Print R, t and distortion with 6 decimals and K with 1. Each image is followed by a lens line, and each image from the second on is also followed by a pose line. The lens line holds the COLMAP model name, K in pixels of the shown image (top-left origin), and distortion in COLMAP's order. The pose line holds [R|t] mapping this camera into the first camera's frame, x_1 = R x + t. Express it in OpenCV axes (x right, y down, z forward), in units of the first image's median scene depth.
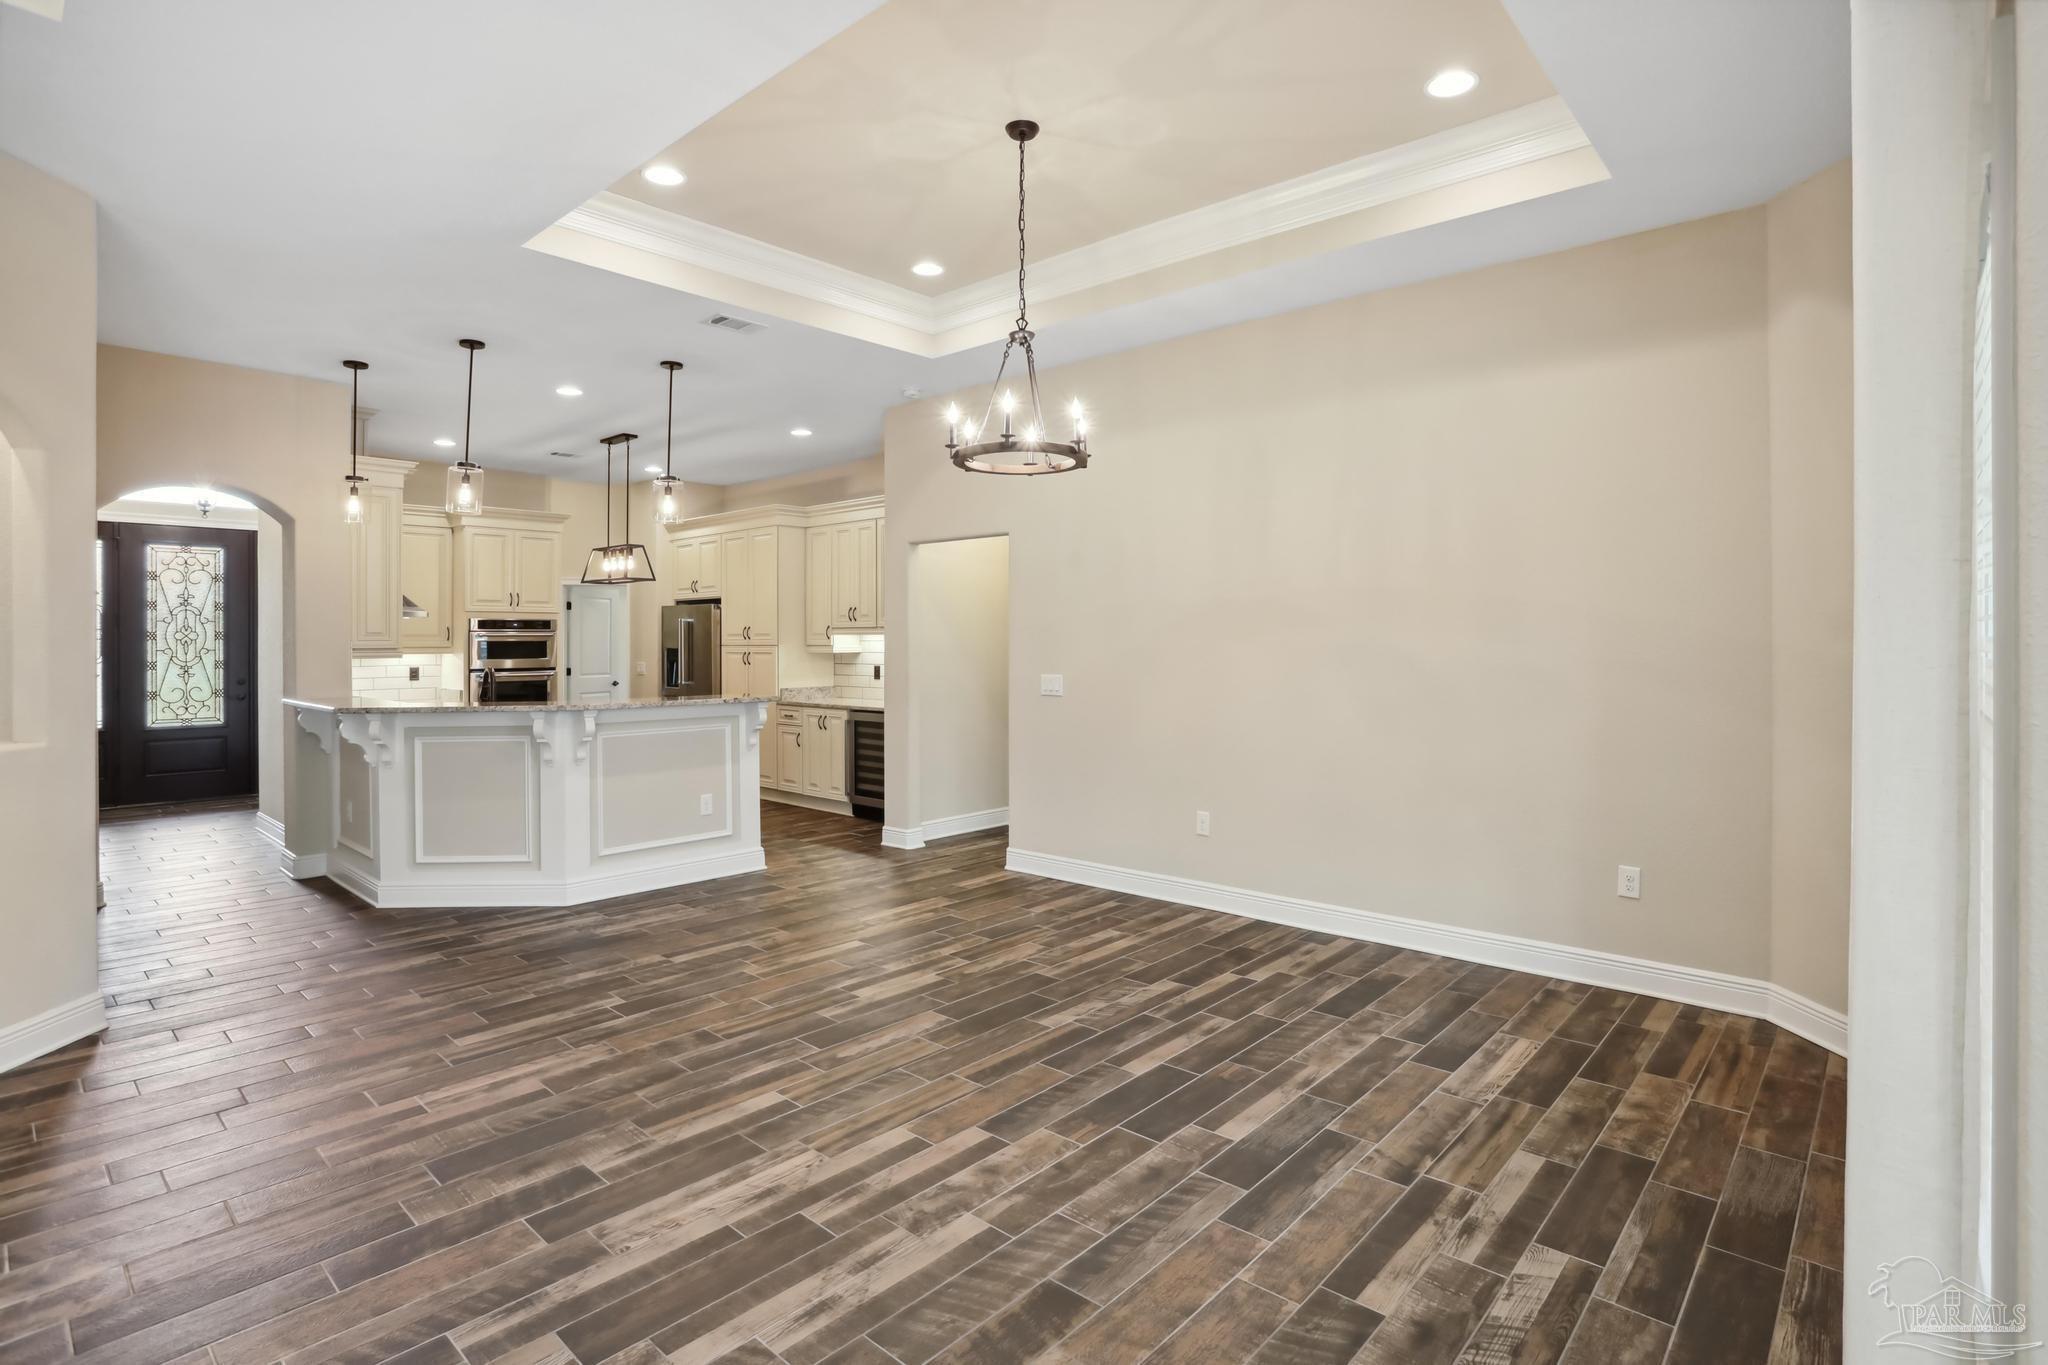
lens RADIAL K [[1010.2, 0, 1014.2], [0, 1010.2, 641.3], [0, 0, 1]] dist [-0.052248, 0.029862]
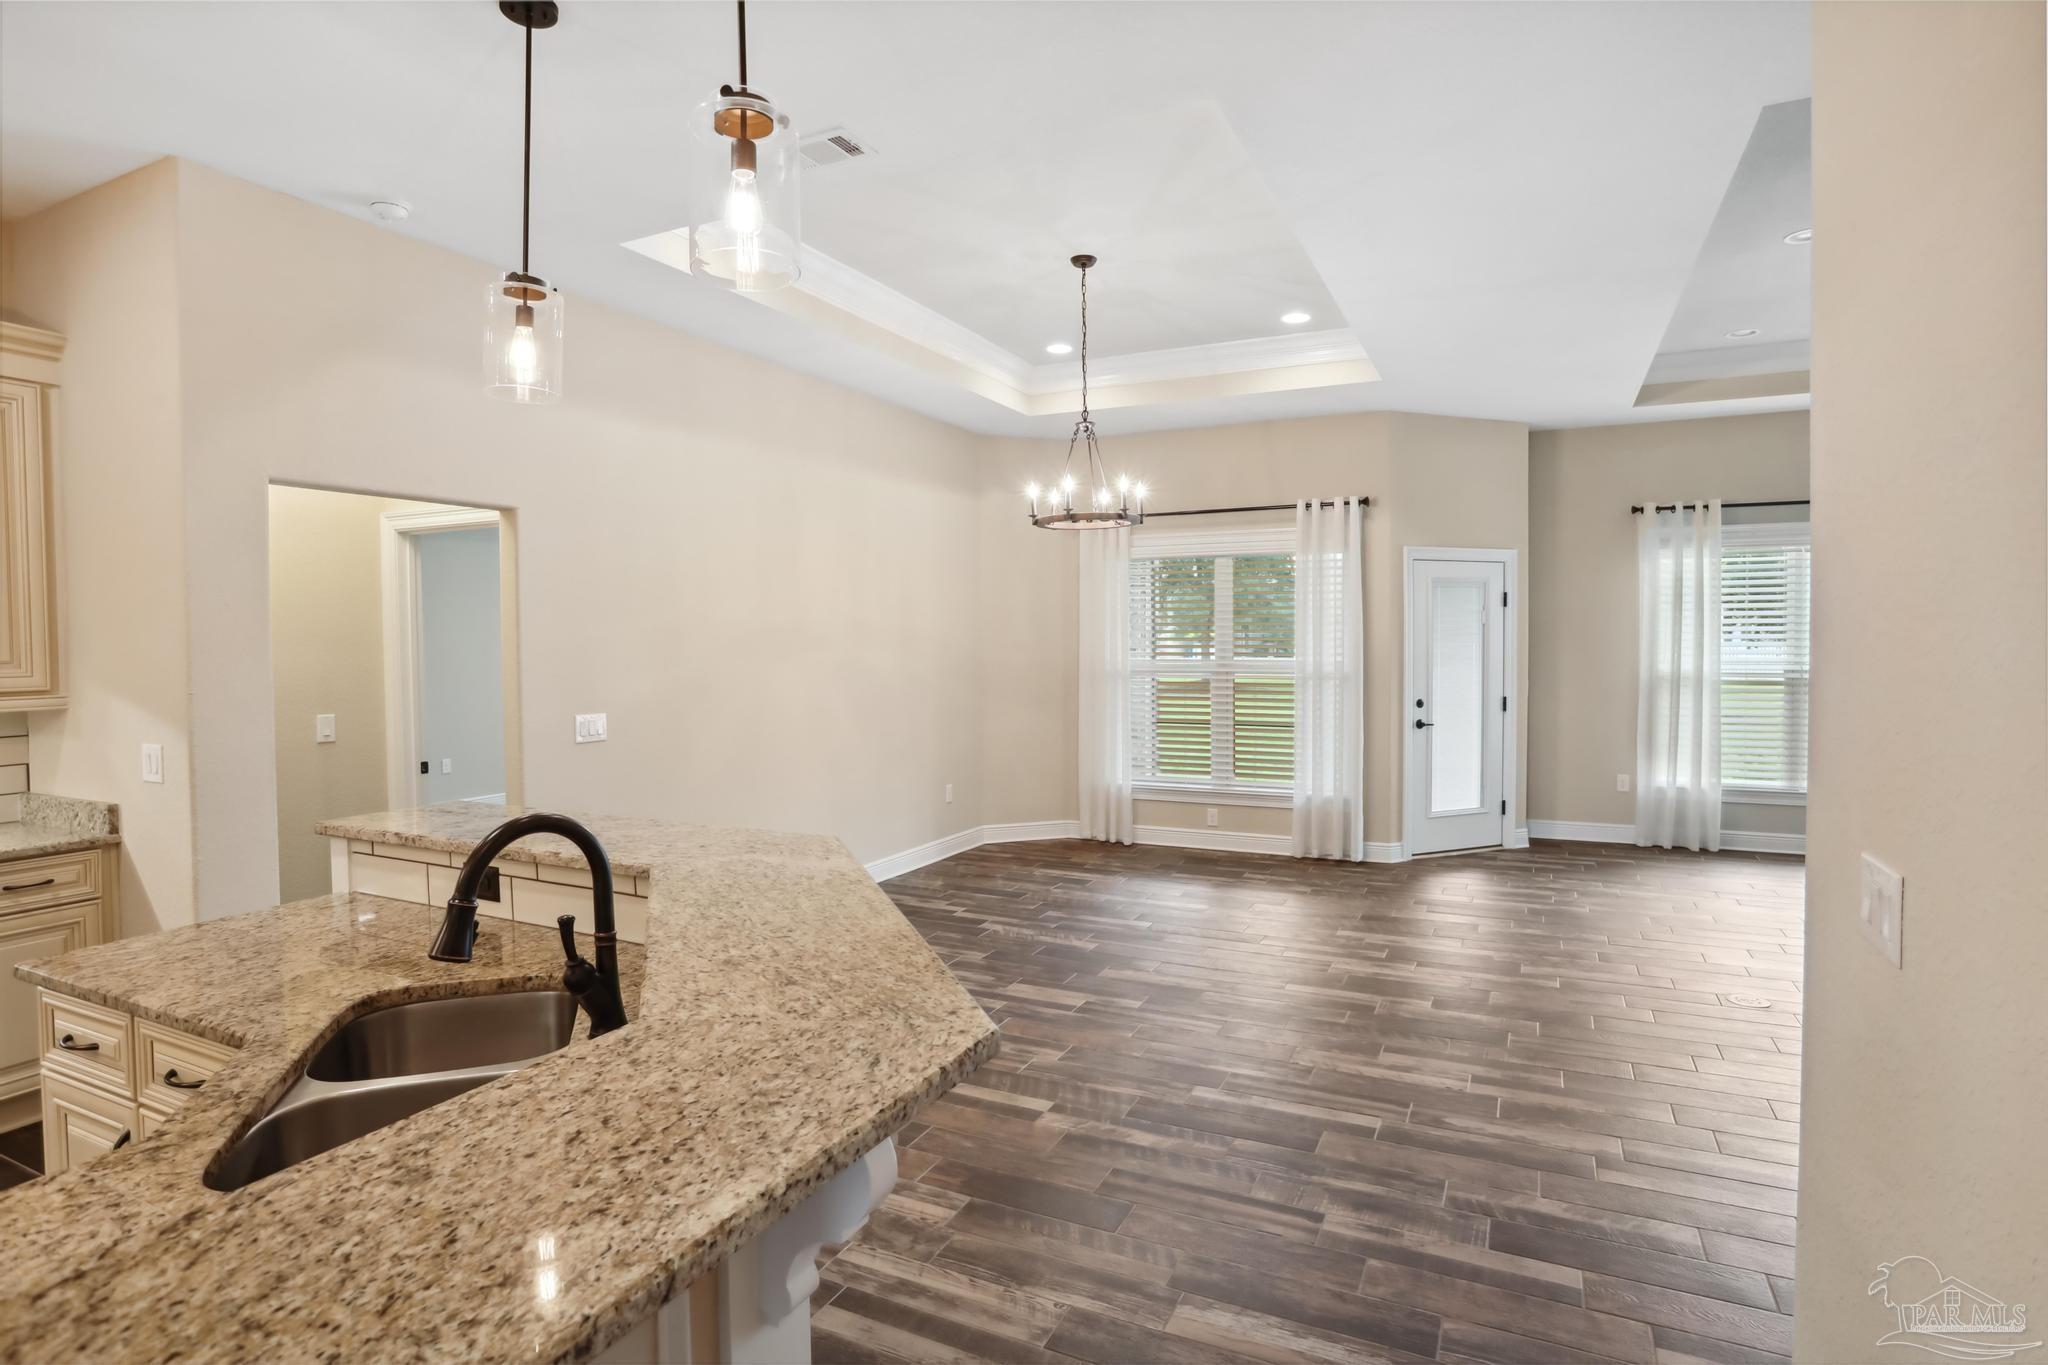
lens RADIAL K [[1036.0, 0, 1038.9], [0, 1036.0, 671.7], [0, 0, 1]] dist [-0.071283, 0.035156]
pose [[-0.291140, -0.025098, 0.956351, -0.766027], [0.009346, 0.999534, 0.029076, -0.016792], [-0.956635, 0.017403, -0.290769, 0.890125]]
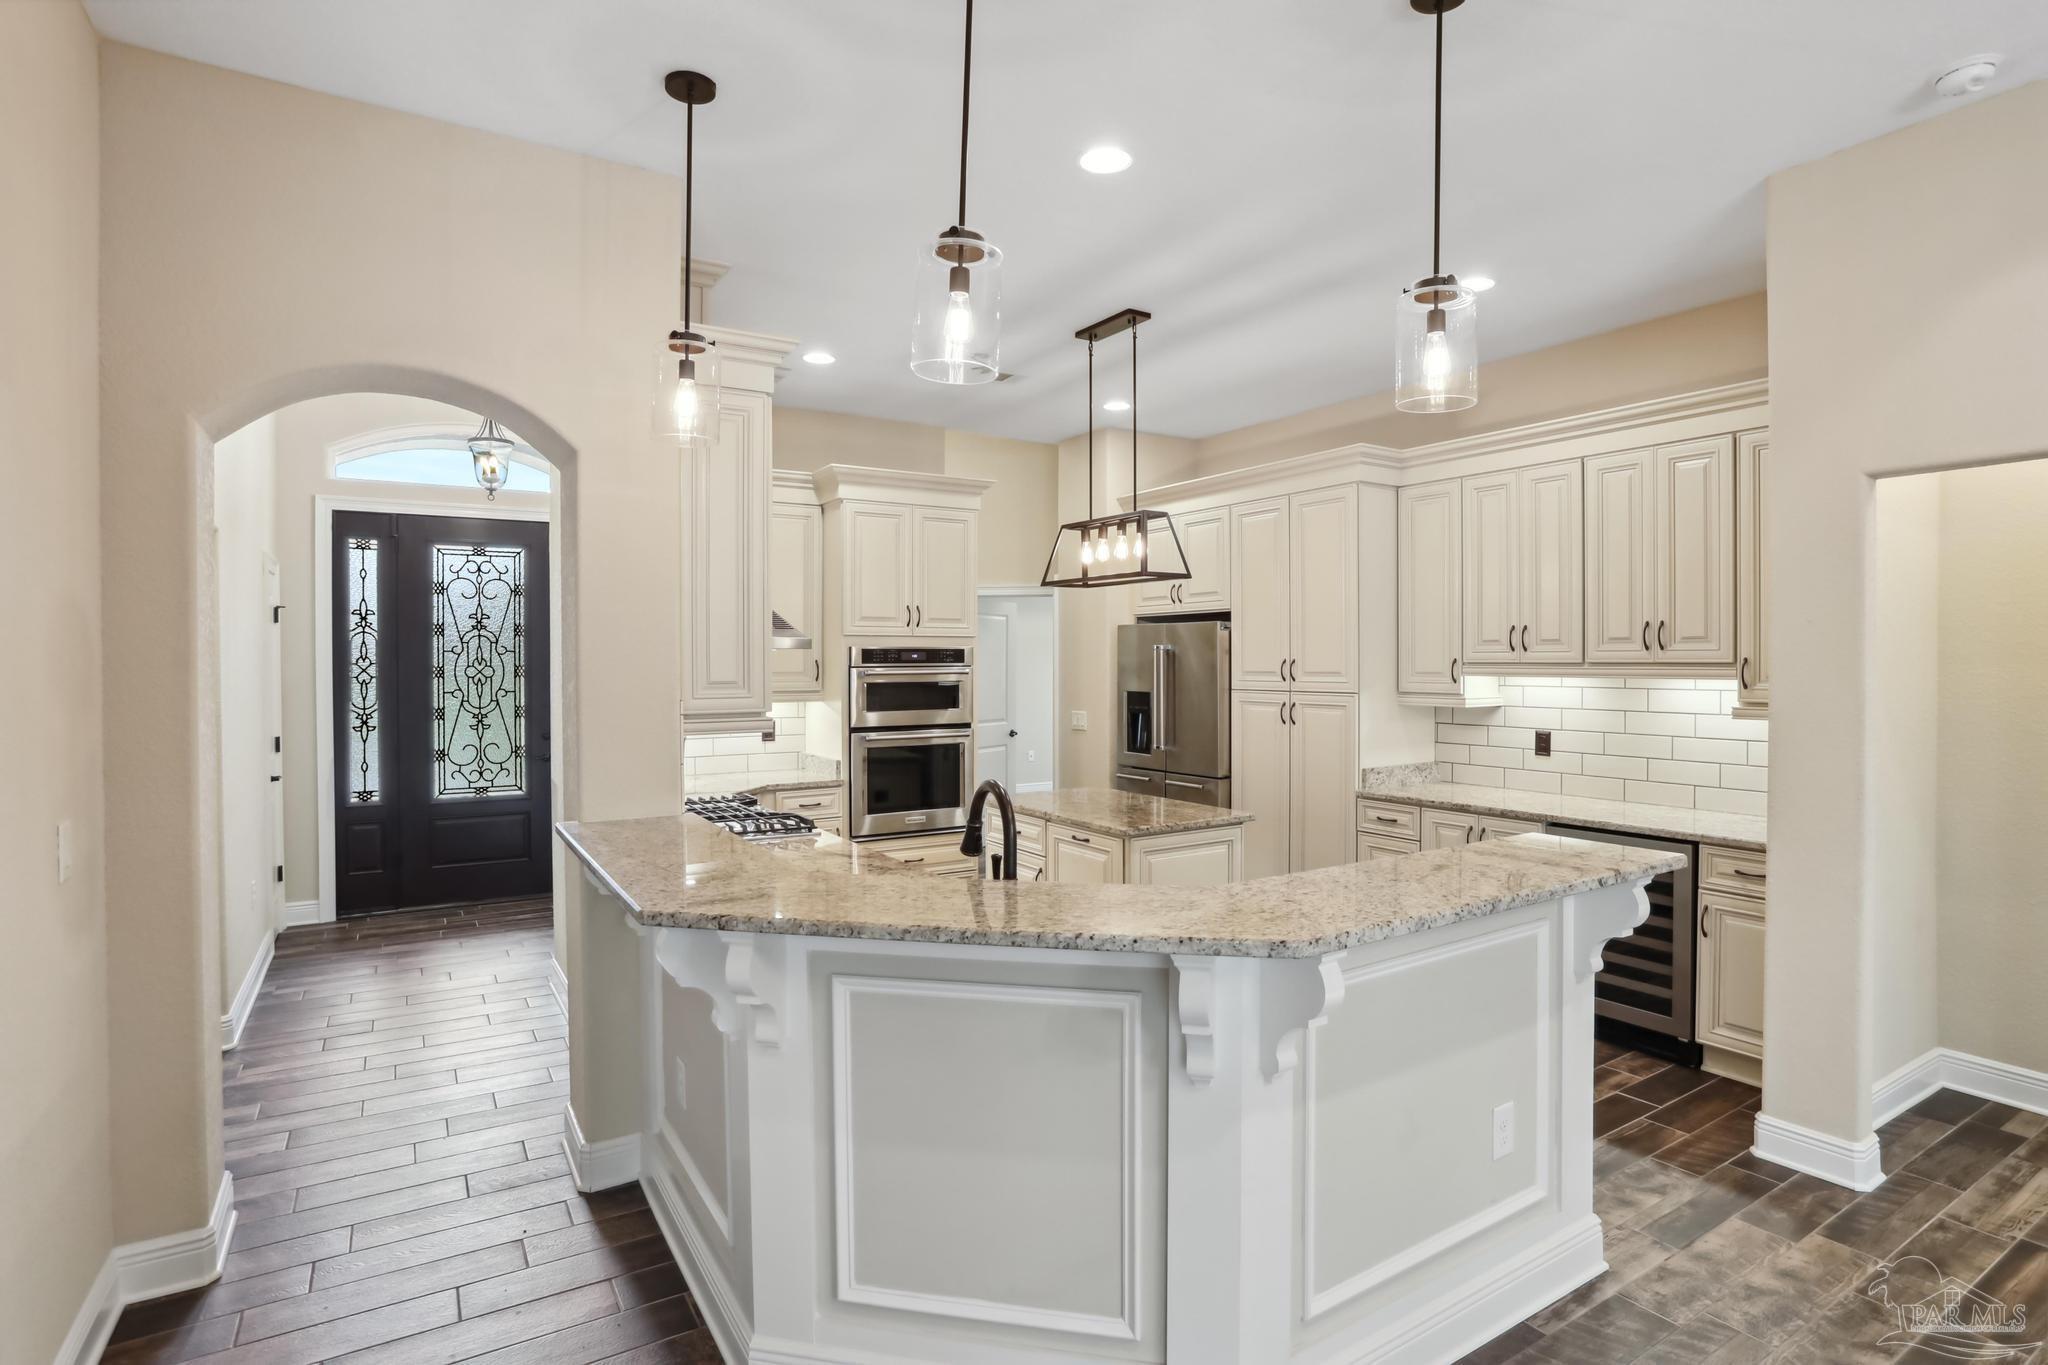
lens RADIAL K [[1036.0, 0, 1038.9], [0, 1036.0, 671.7], [0, 0, 1]] dist [-0.071283, 0.035156]
pose [[0.967278, 0.003917, -0.253689, -0.378235], [-0.001391, 0.999948, 0.010136, -0.019697], [0.253715, -0.009451, 0.967233, 0.568480]]
